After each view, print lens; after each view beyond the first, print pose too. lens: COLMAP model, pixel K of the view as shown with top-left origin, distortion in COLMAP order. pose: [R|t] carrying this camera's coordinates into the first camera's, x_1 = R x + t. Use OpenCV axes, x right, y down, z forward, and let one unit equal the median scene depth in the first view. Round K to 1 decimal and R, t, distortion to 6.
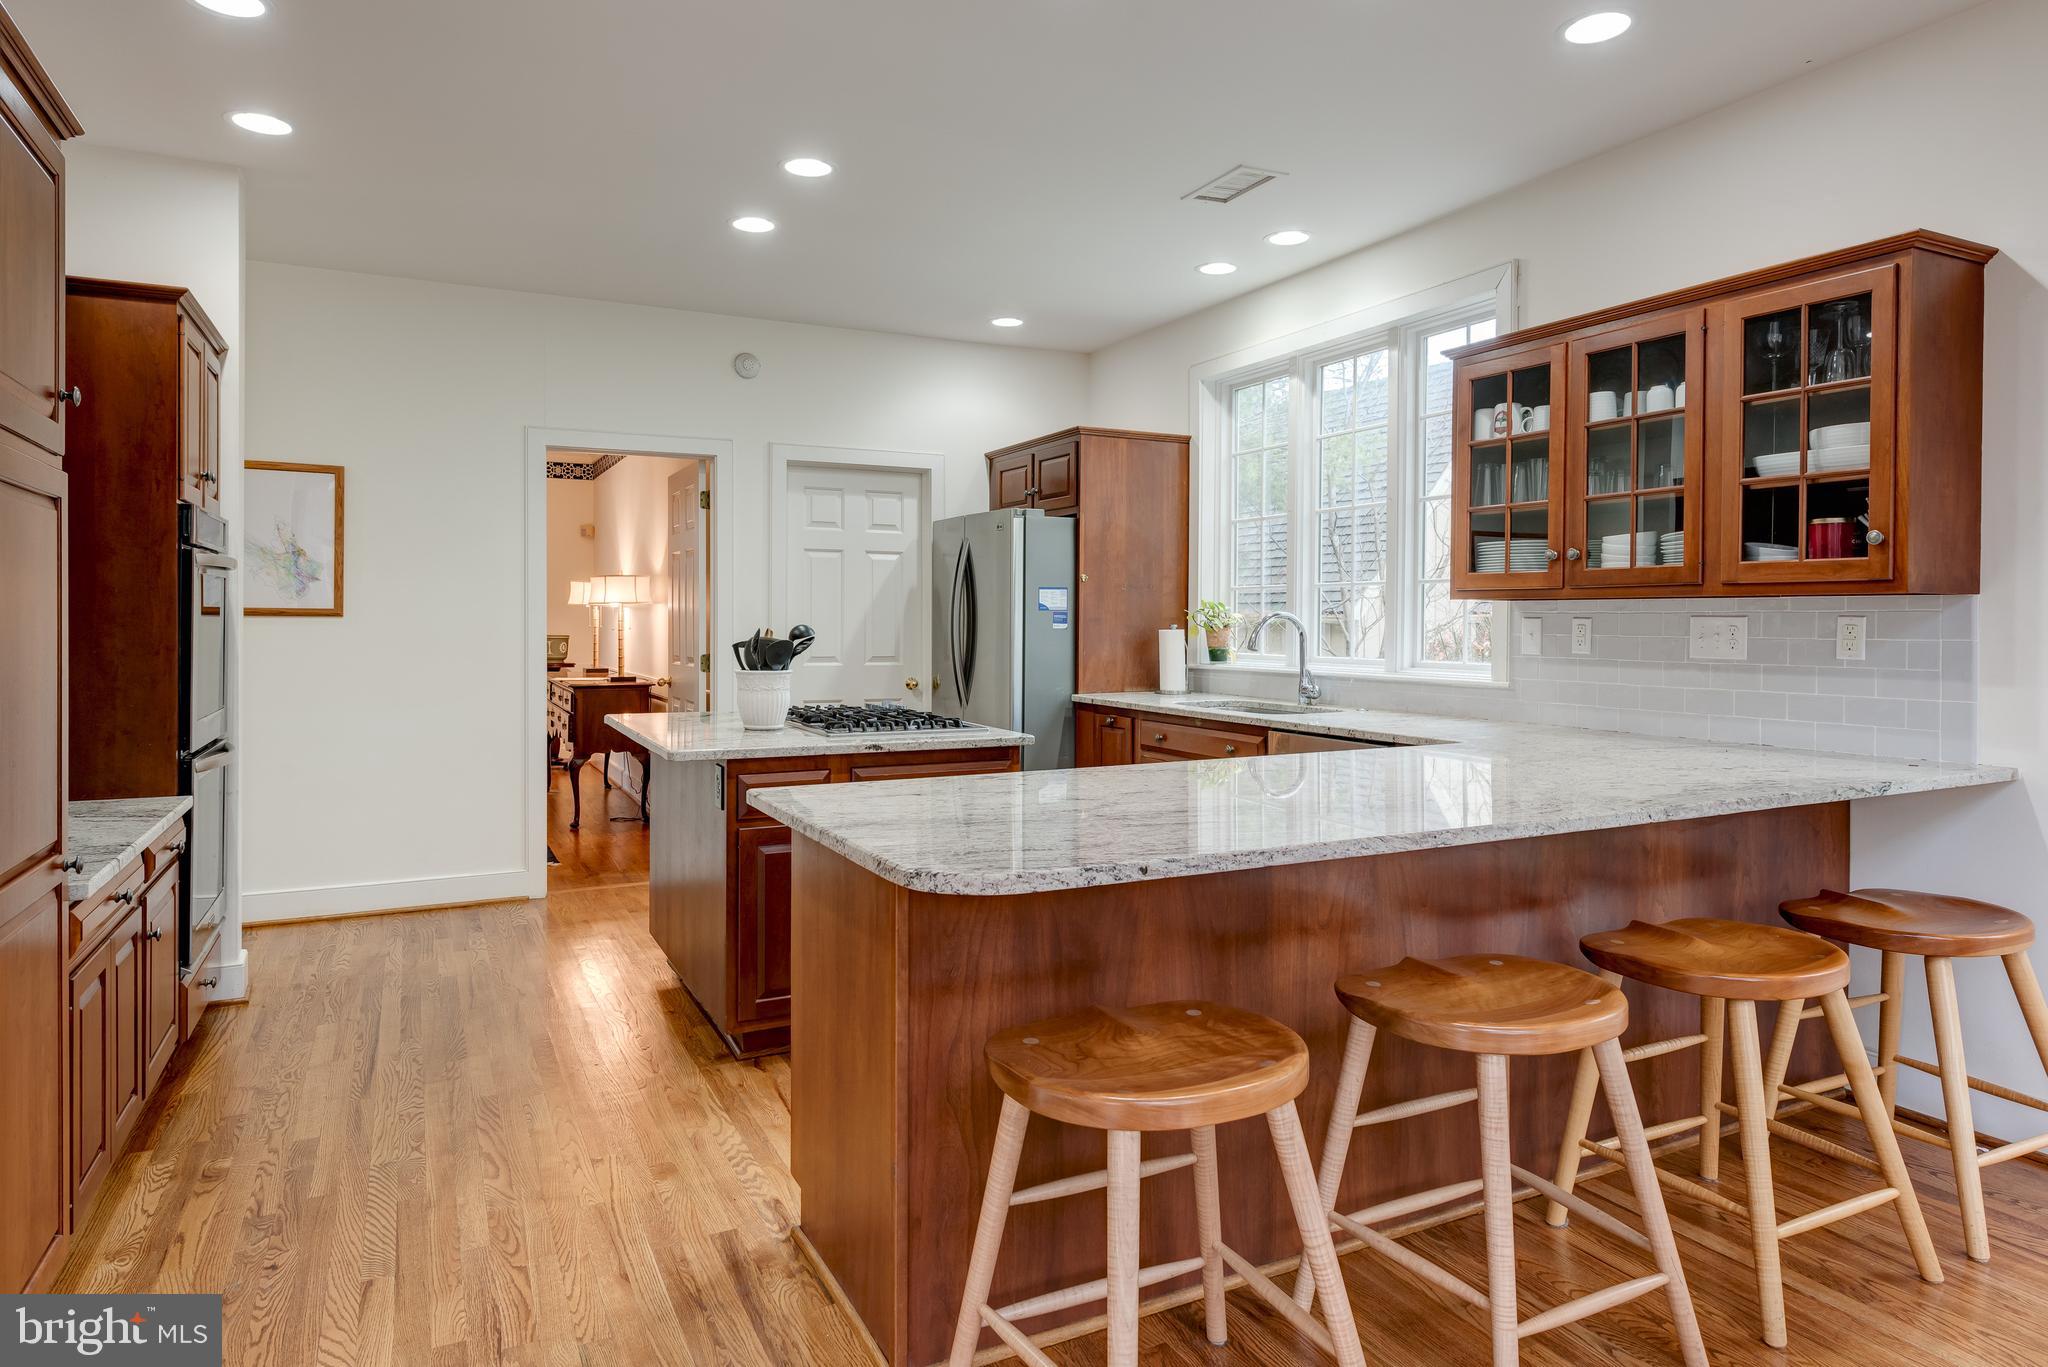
lens RADIAL K [[1208.3, 0, 1026.9], [0, 1208.3, 629.6], [0, 0, 1]] dist [0.000926, 0.000124]
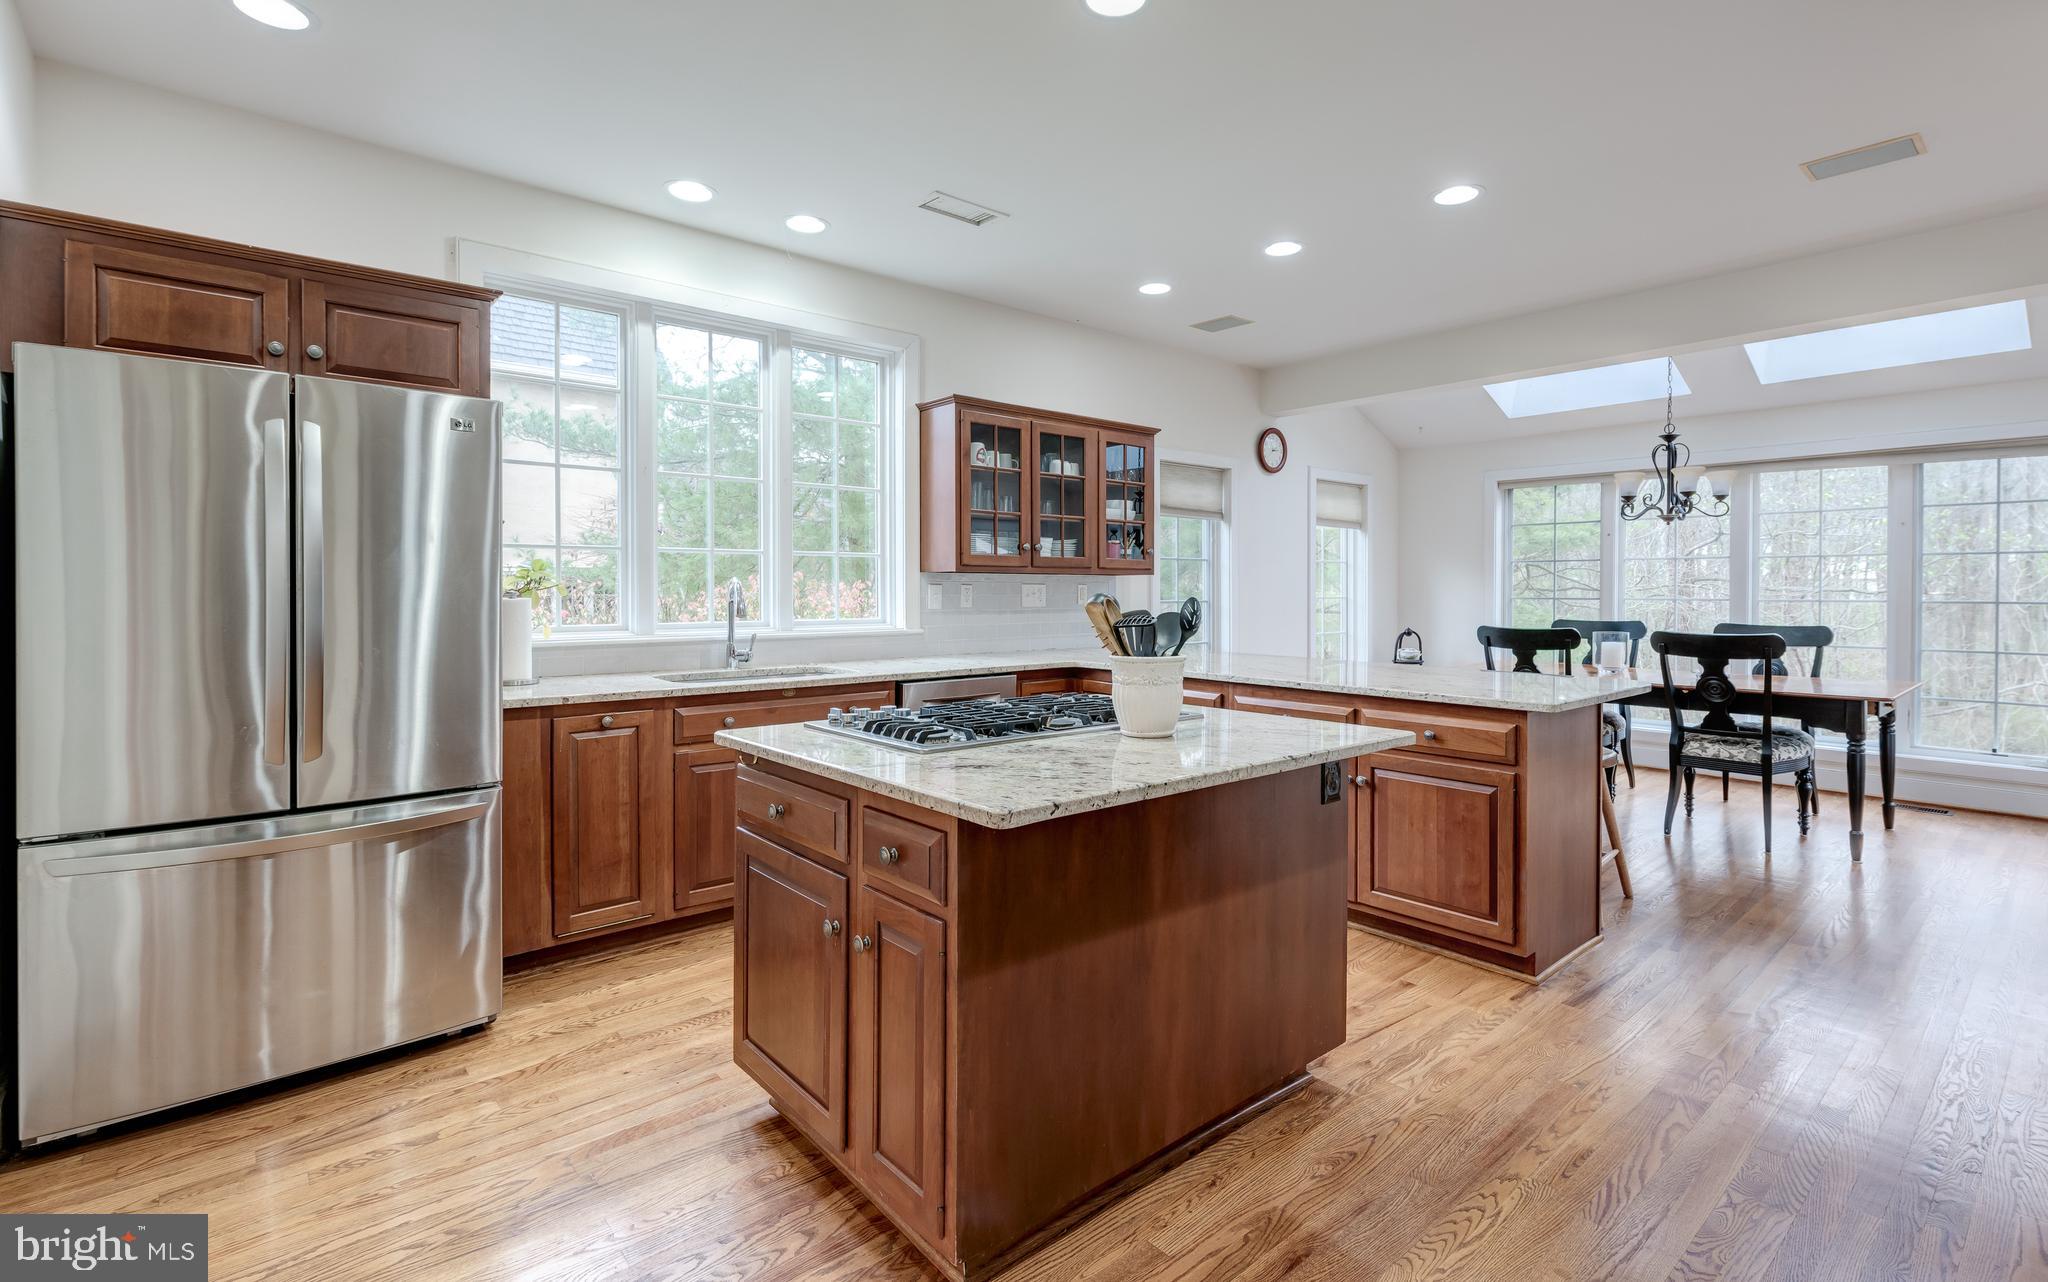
lens RADIAL K [[934.3, 0, 1031.5], [0, 934.3, 600.3], [0, 0, 1]] dist [0.004621, 0.000288]
pose [[-0.240248, -0.015436, 0.970589, -0.811900], [0.002941, 0.999857, 0.016629, -0.009649], [-0.970707, 0.006849, -0.240168, 1.297069]]
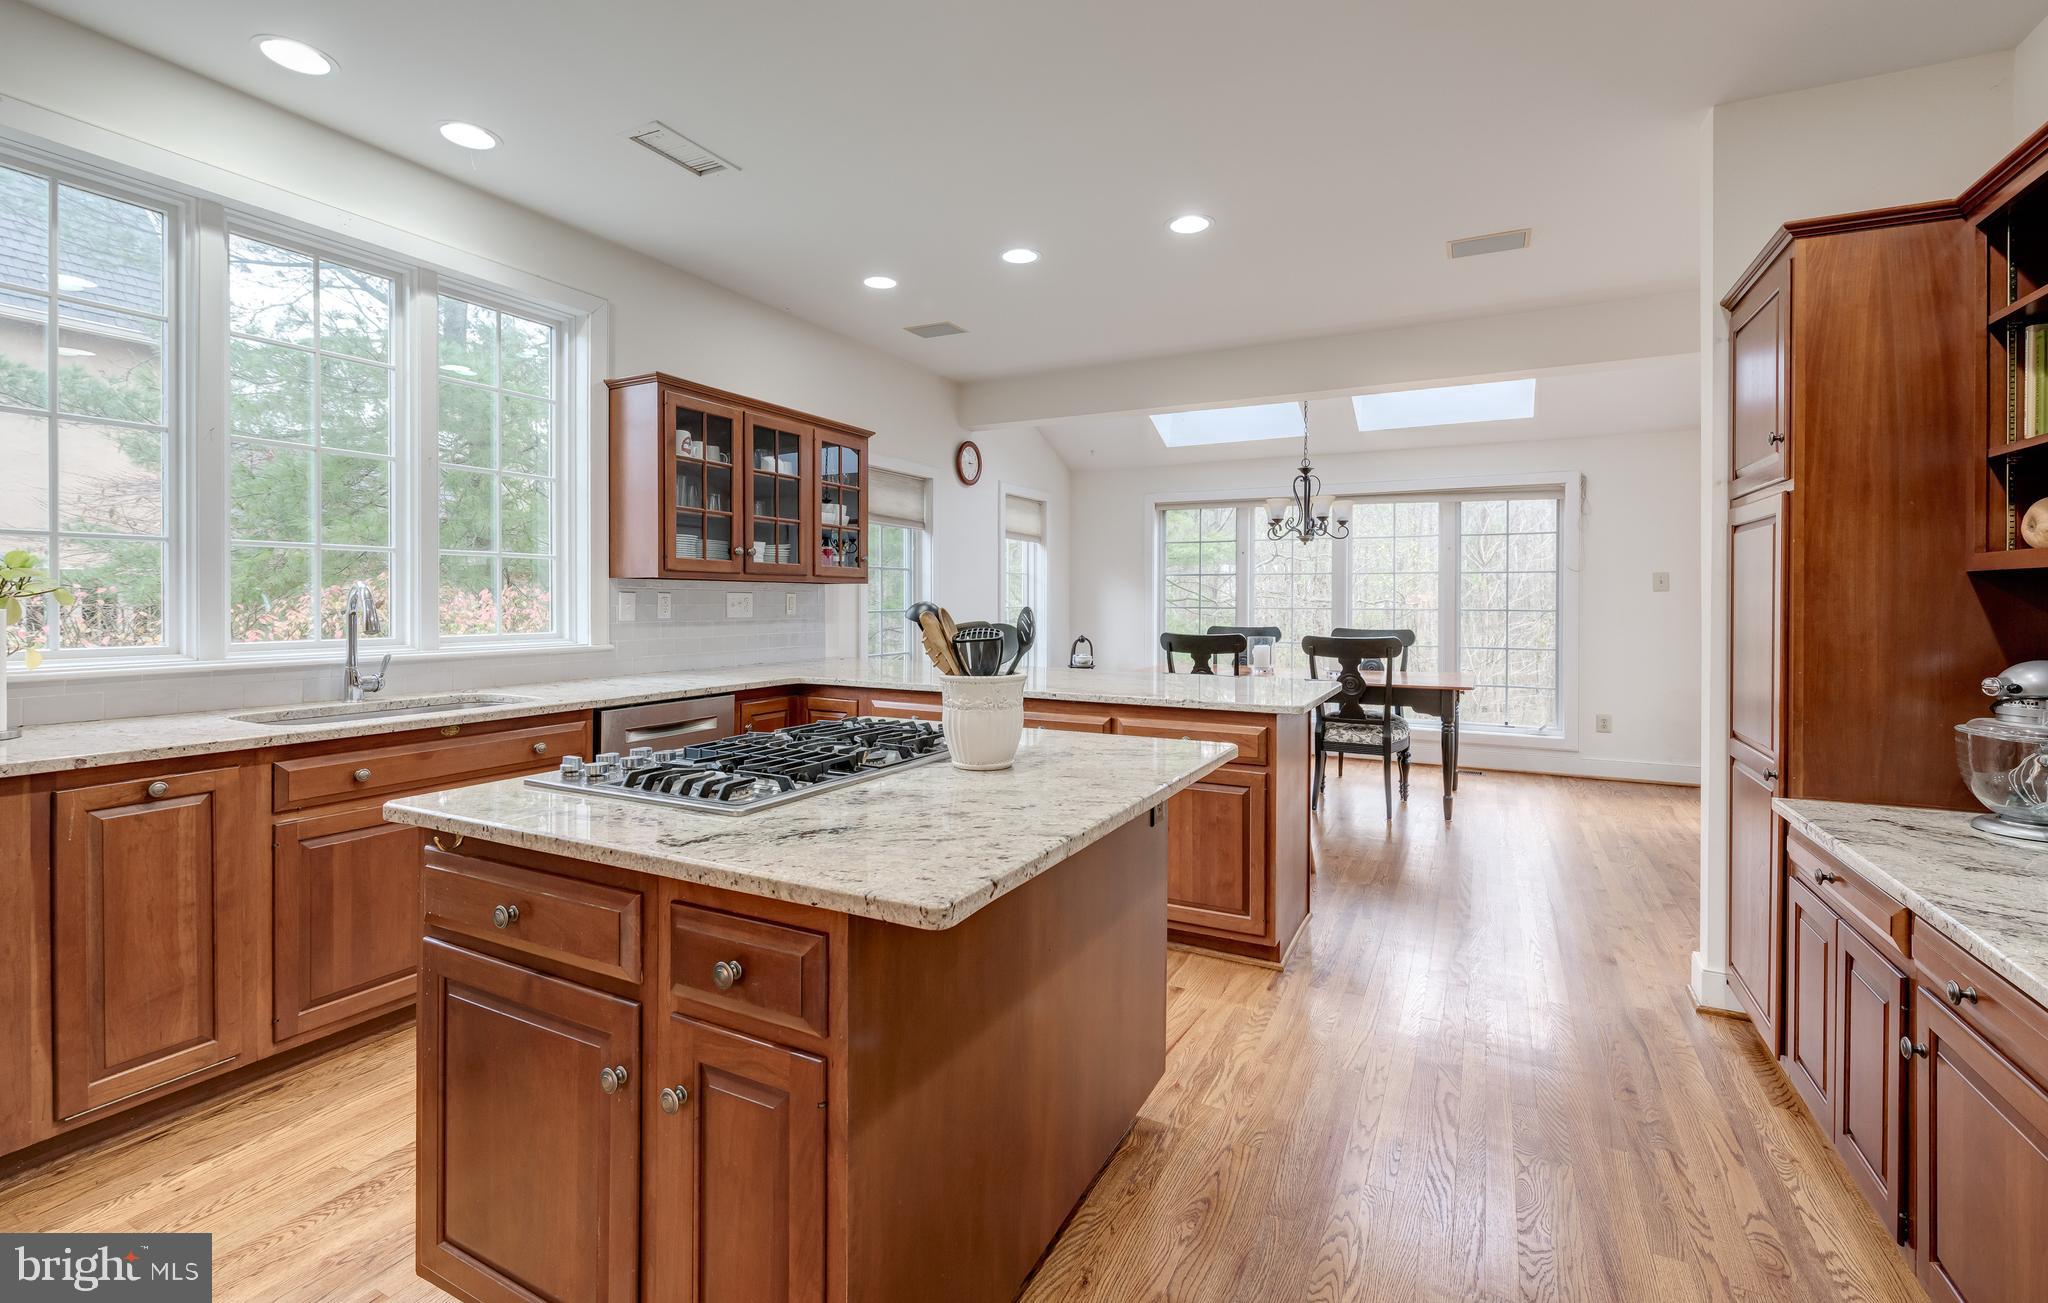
lens RADIAL K [[891.1, 0, 1017.8], [0, 891.1, 606.4], [0, 0, 1]] dist [0.001156, -0.000858]
pose [[-0.580402, -0.011063, 0.814255, -0.657981], [-0.000929, 0.999916, 0.012924, -0.007854], [-0.814330, 0.006744, -0.580363, 1.352947]]
